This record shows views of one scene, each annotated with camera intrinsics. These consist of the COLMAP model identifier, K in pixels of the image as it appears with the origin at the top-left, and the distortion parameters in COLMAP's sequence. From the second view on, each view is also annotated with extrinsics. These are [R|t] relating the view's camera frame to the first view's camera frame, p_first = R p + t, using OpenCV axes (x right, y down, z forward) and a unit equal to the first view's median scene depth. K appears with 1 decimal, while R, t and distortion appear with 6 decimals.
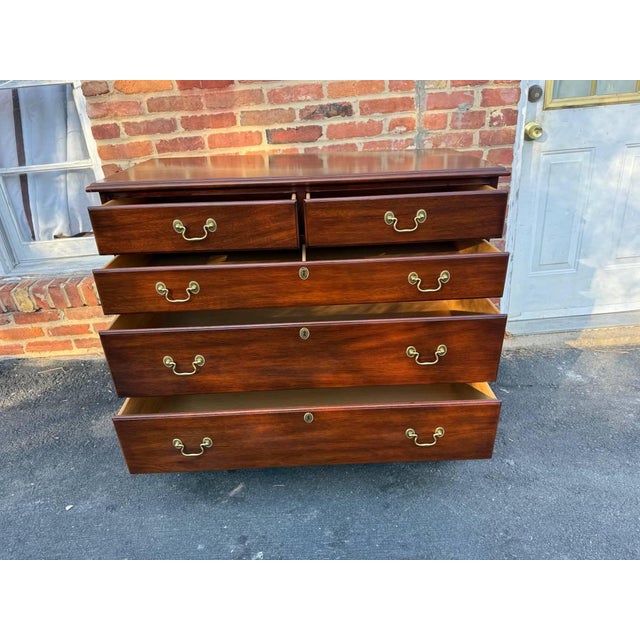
lens RADIAL K [[454.3, 0, 323.9], [0, 454.3, 323.1], [0, 0, 1]] dist [0.012654, -0.024091]
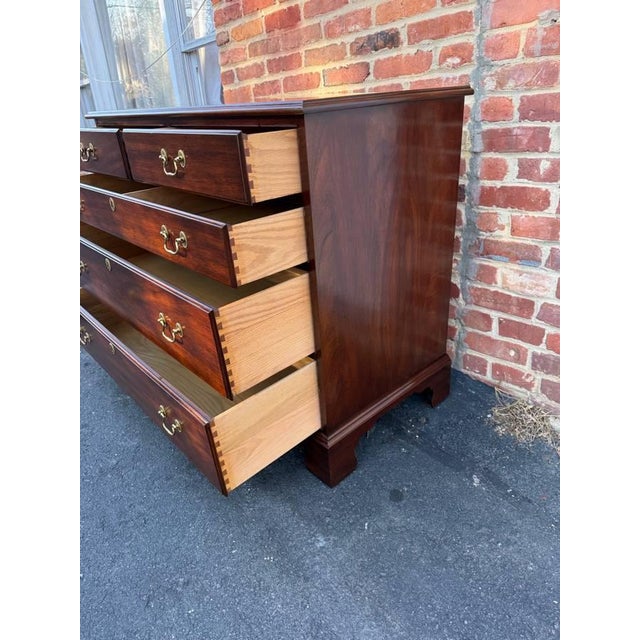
lens RADIAL K [[454.3, 0, 321.6], [0, 454.3, 320.7], [0, 0, 1]] dist [0.012654, -0.024091]
pose [[0.653671, 0.331878, -0.680125, 0.651467], [-0.294610, 0.939411, 0.175250, -0.115580], [0.697079, 0.085816, 0.711841, 0.399460]]
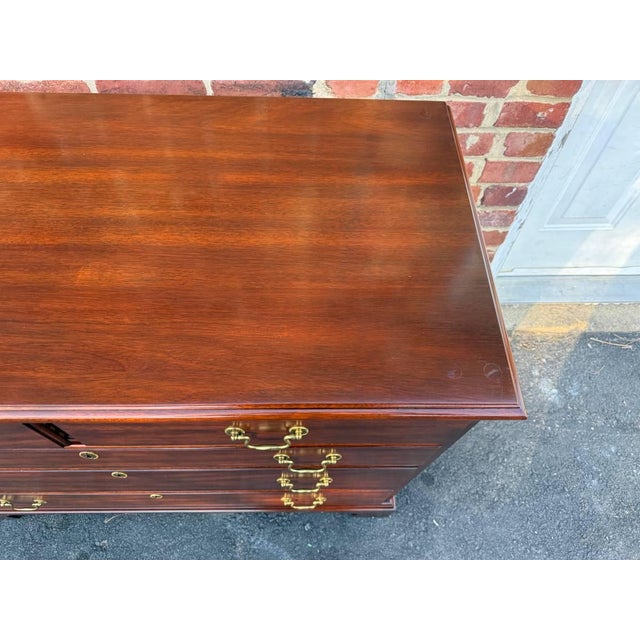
lens RADIAL K [[454.3, 0, 317.6], [0, 454.3, 323.0], [0, 0, 1]] dist [0.012654, -0.024091]
pose [[0.997610, 0.052684, 0.044714, 0.132139], [-0.068701, 0.825695, 0.559918, -0.424256], [-0.007422, -0.561652, 0.827341, 0.477581]]
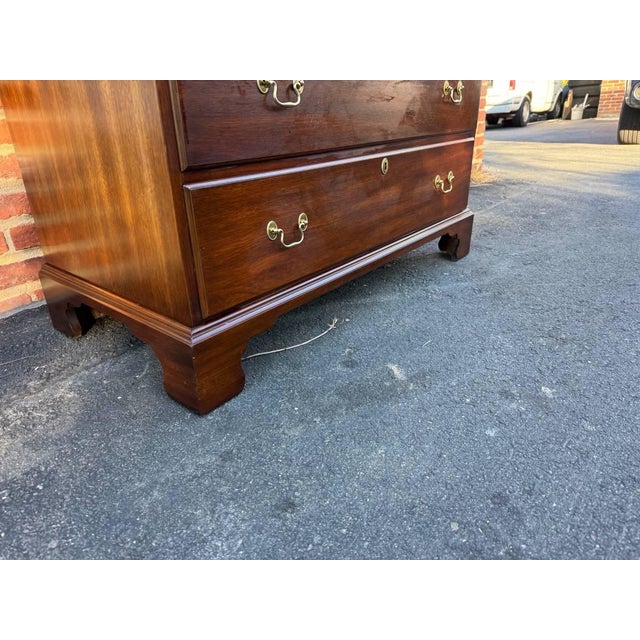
lens RADIAL K [[454.3, 0, 319.3], [0, 454.3, 314.9], [0, 0, 1]] dist [0.012654, -0.024091]
pose [[0.656192, -0.300817, 0.692042, -0.523292], [0.331844, 0.938701, 0.093381, 0.162698], [-0.677711, 0.168374, 0.715792, 0.498337]]
